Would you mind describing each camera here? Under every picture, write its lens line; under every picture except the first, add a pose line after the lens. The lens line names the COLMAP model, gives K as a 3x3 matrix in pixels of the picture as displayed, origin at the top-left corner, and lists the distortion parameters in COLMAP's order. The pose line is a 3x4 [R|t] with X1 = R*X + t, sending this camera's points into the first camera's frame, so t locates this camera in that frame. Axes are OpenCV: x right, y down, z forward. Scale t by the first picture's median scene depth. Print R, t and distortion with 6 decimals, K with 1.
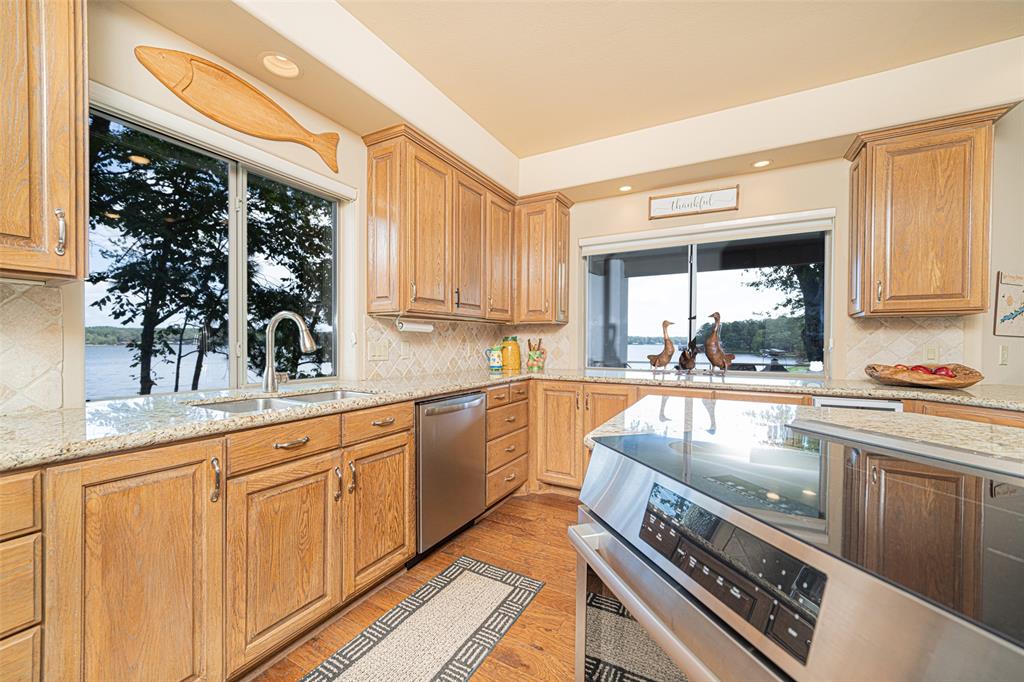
lens RADIAL K [[406.2, 0, 509.3], [0, 406.2, 343.7], [0, 0, 1]] dist [-0.002495, -0.000005]
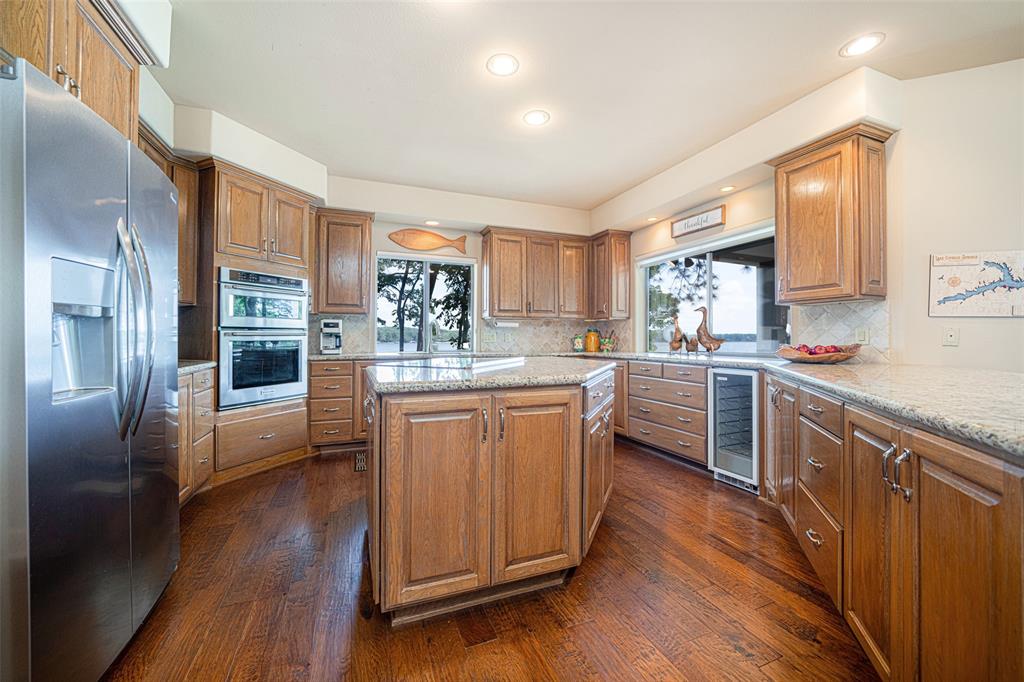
lens RADIAL K [[404.2, 0, 512.1], [0, 404.2, 336.3], [0, 0, 1]] dist [-0.000364, -0.000038]
pose [[0.776061, -0.010007, -0.630578, 0.777054], [-0.001678, 0.999838, -0.017932, 0.037207], [0.630655, 0.014975, 0.775919, -0.349981]]
